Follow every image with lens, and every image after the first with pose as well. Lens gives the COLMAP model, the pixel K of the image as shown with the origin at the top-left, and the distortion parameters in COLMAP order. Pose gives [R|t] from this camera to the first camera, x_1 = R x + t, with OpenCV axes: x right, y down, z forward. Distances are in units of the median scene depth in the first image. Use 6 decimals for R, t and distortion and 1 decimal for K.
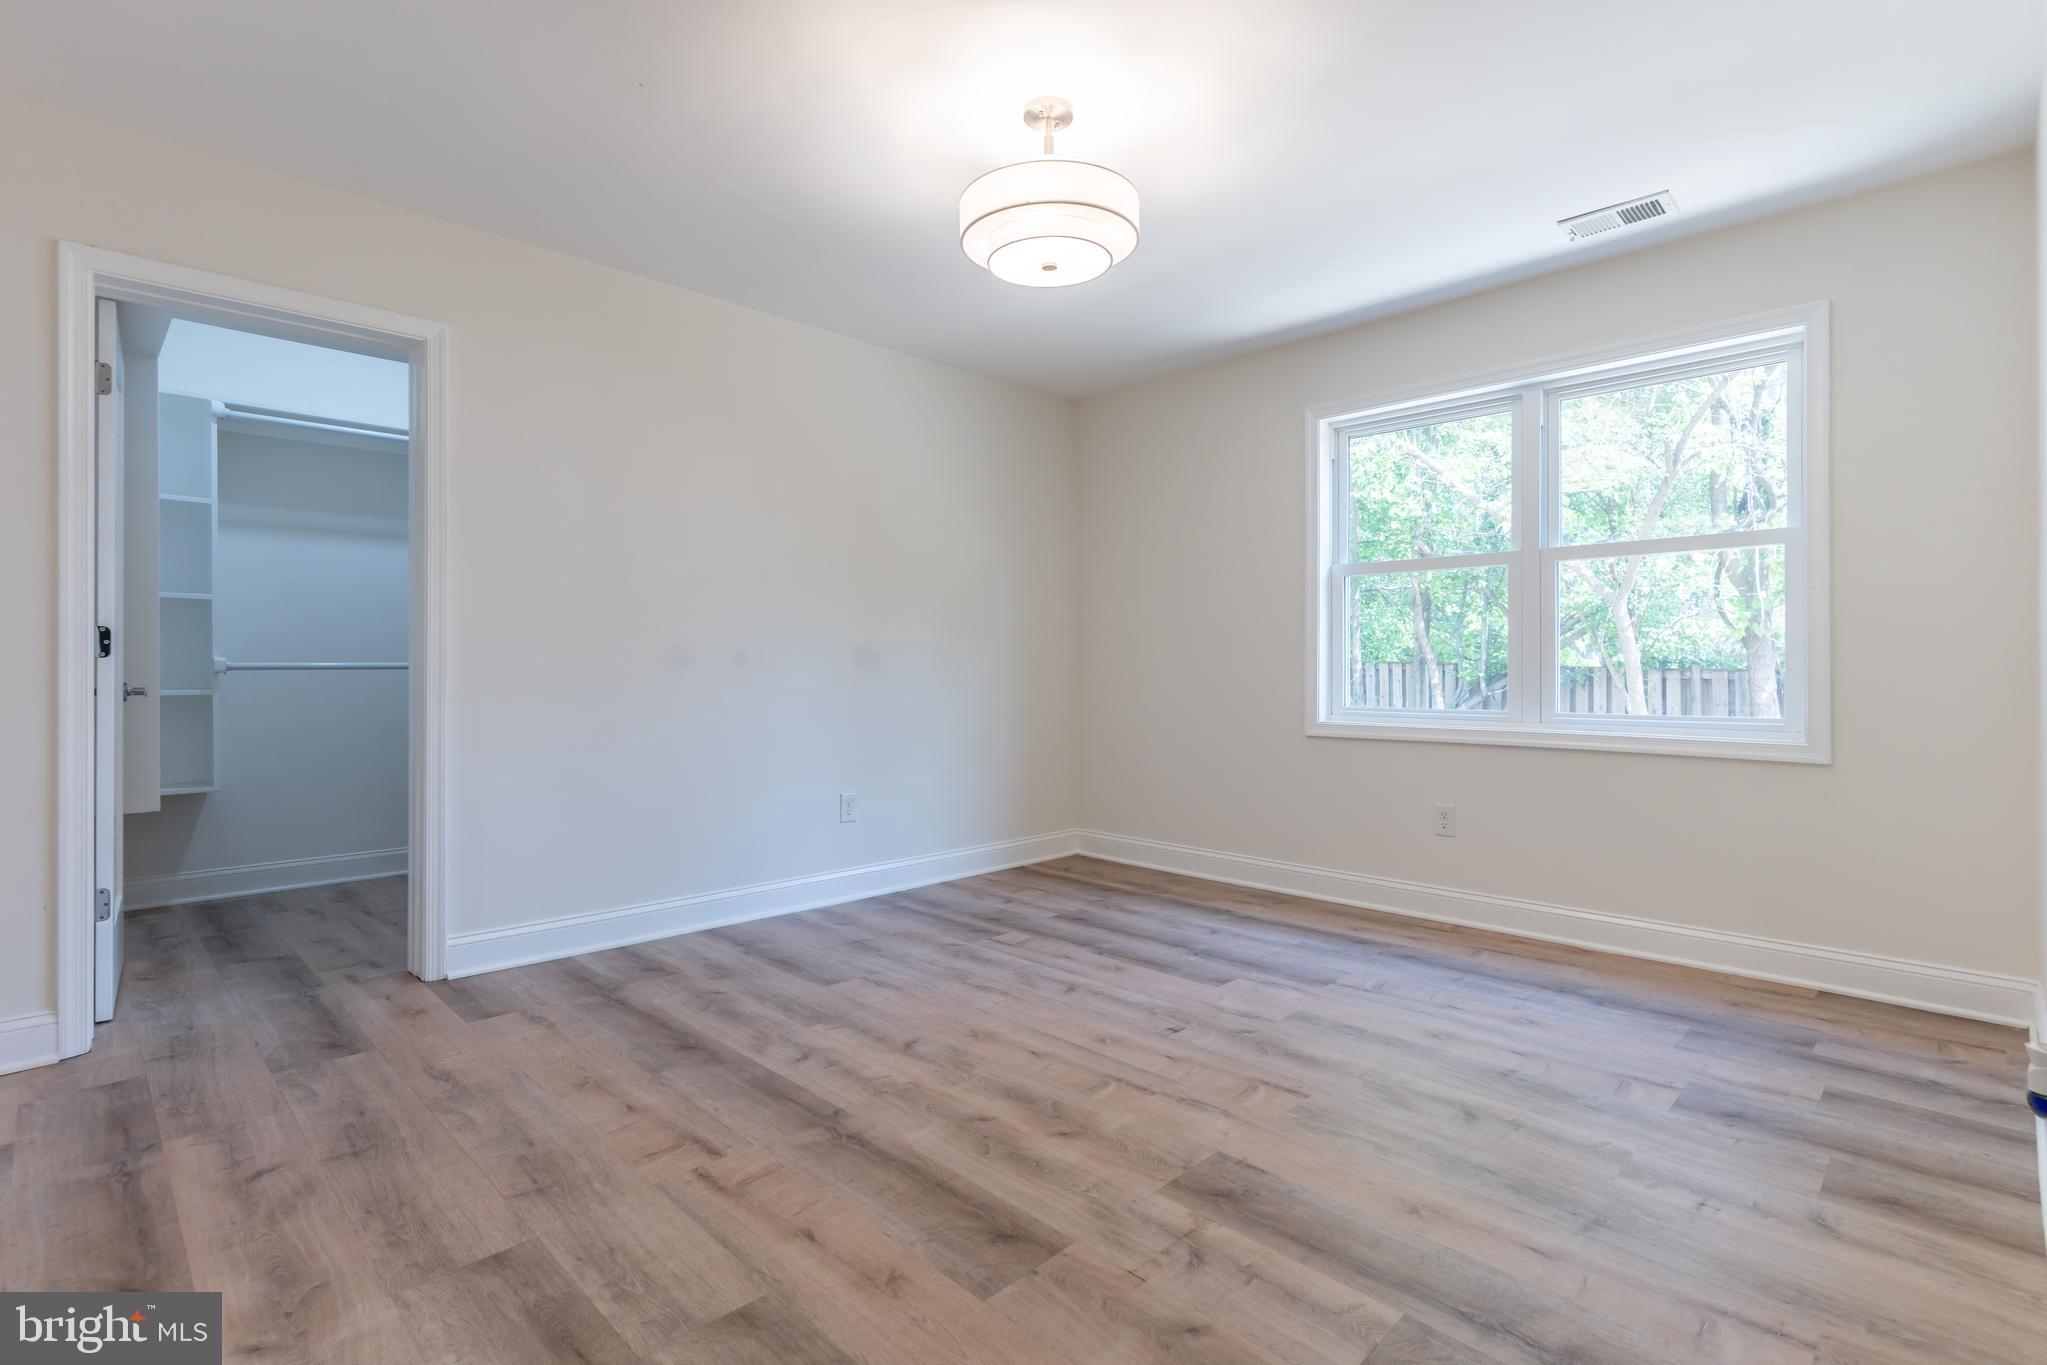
lens RADIAL K [[980.7, 0, 995.8], [0, 980.7, 663.2], [0, 0, 1]] dist [-0.002625, 0.000322]
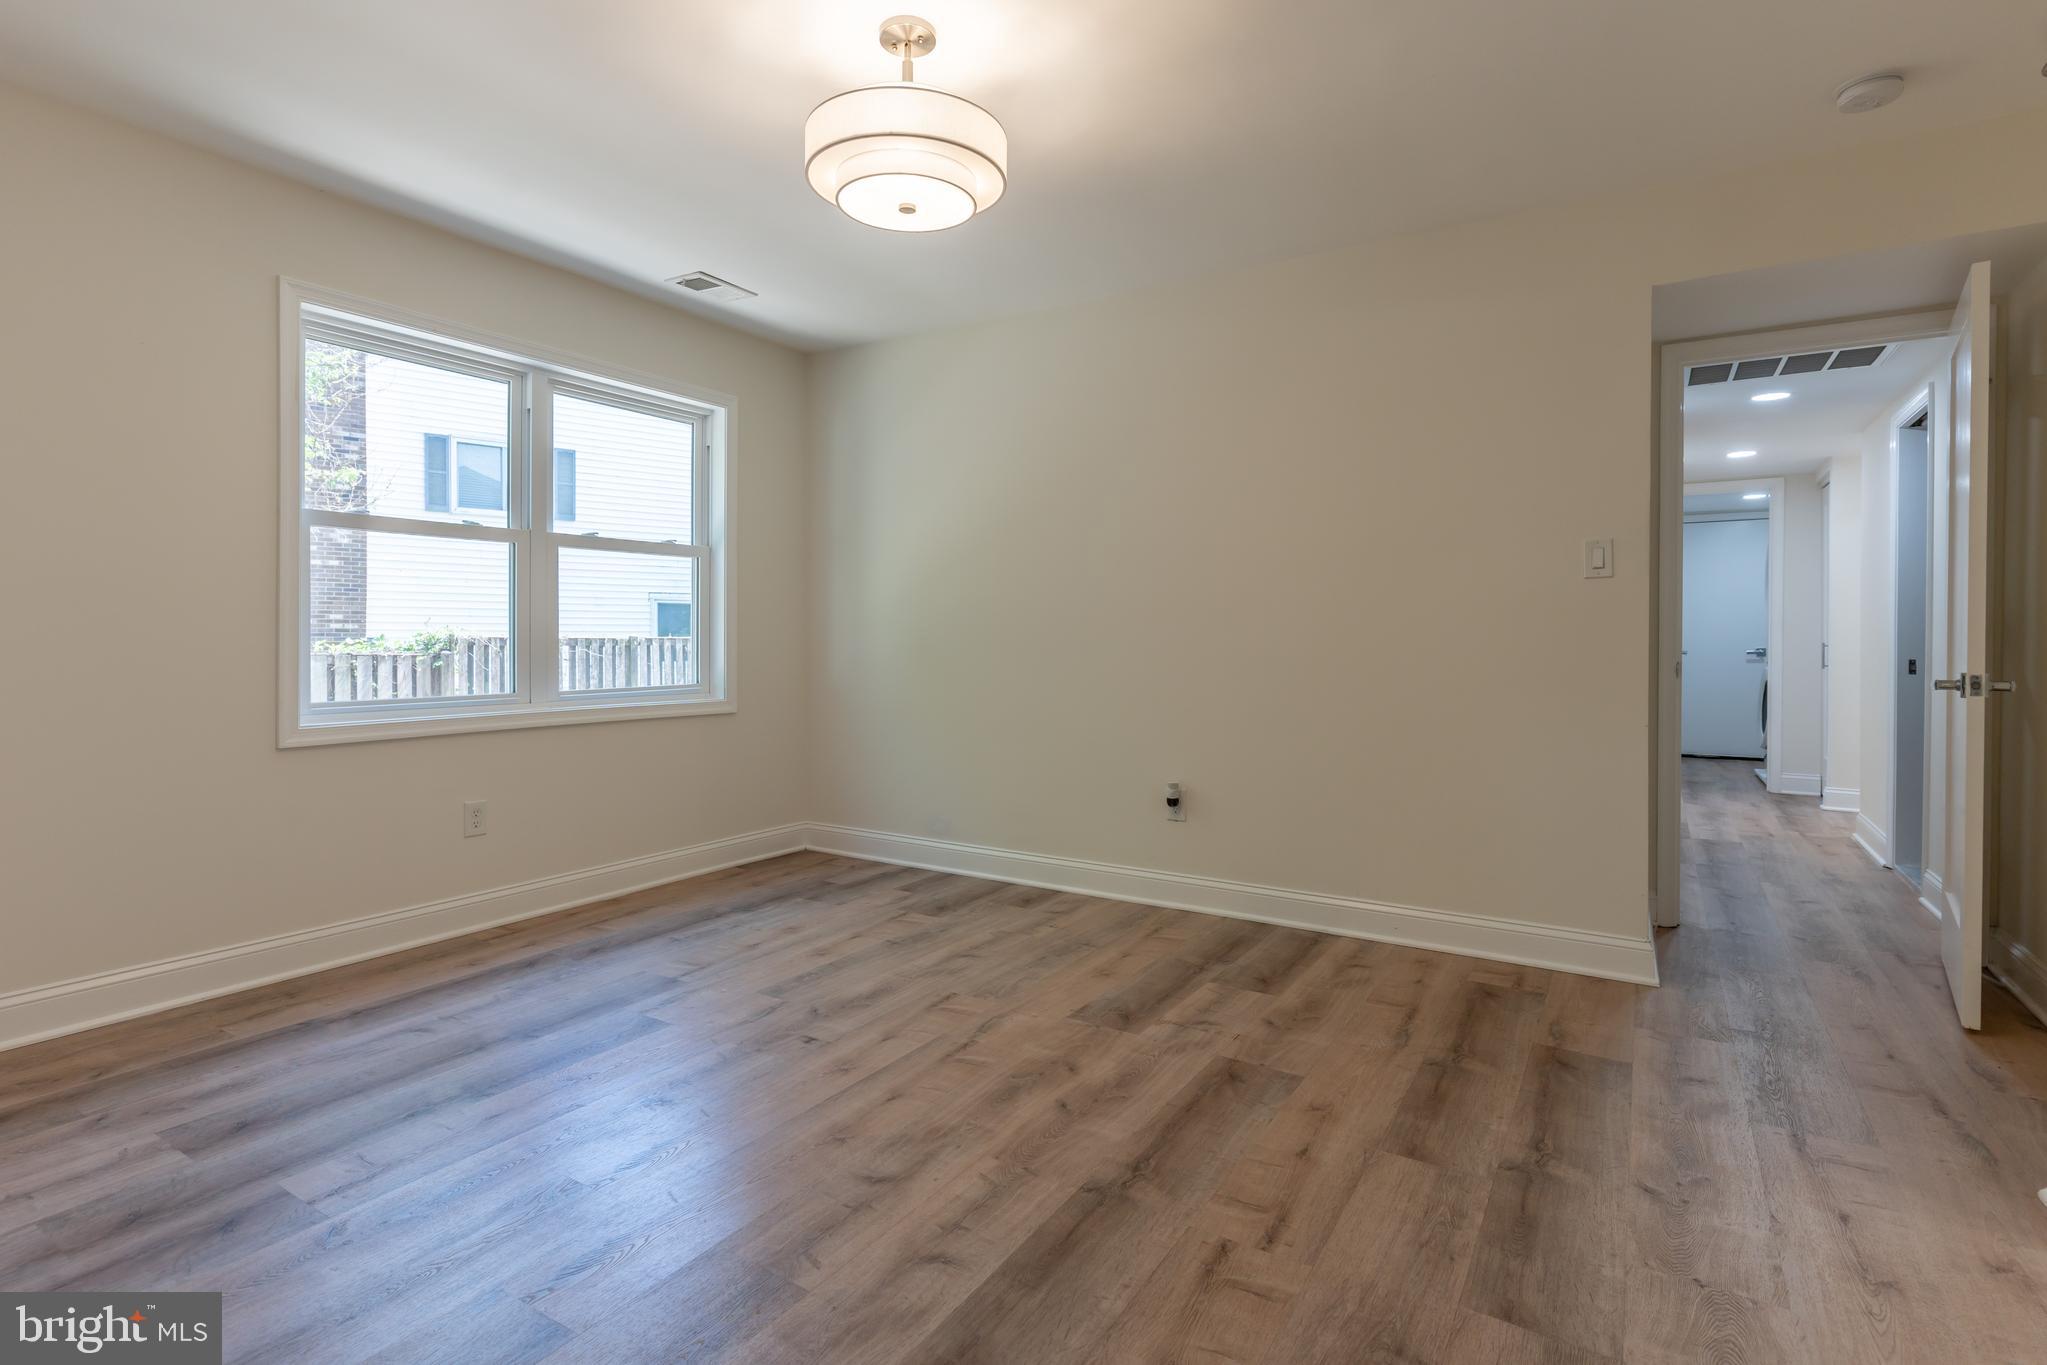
lens RADIAL K [[976.5, 0, 1075.2], [0, 976.5, 641.8], [0, 0, 1]] dist [-0.002591, -0.000682]
pose [[-0.270636, -0.004964, 0.962669, -0.852298], [-0.005998, 0.999976, 0.003470, -0.012625], [-0.962663, -0.004835, -0.270659, 1.098861]]
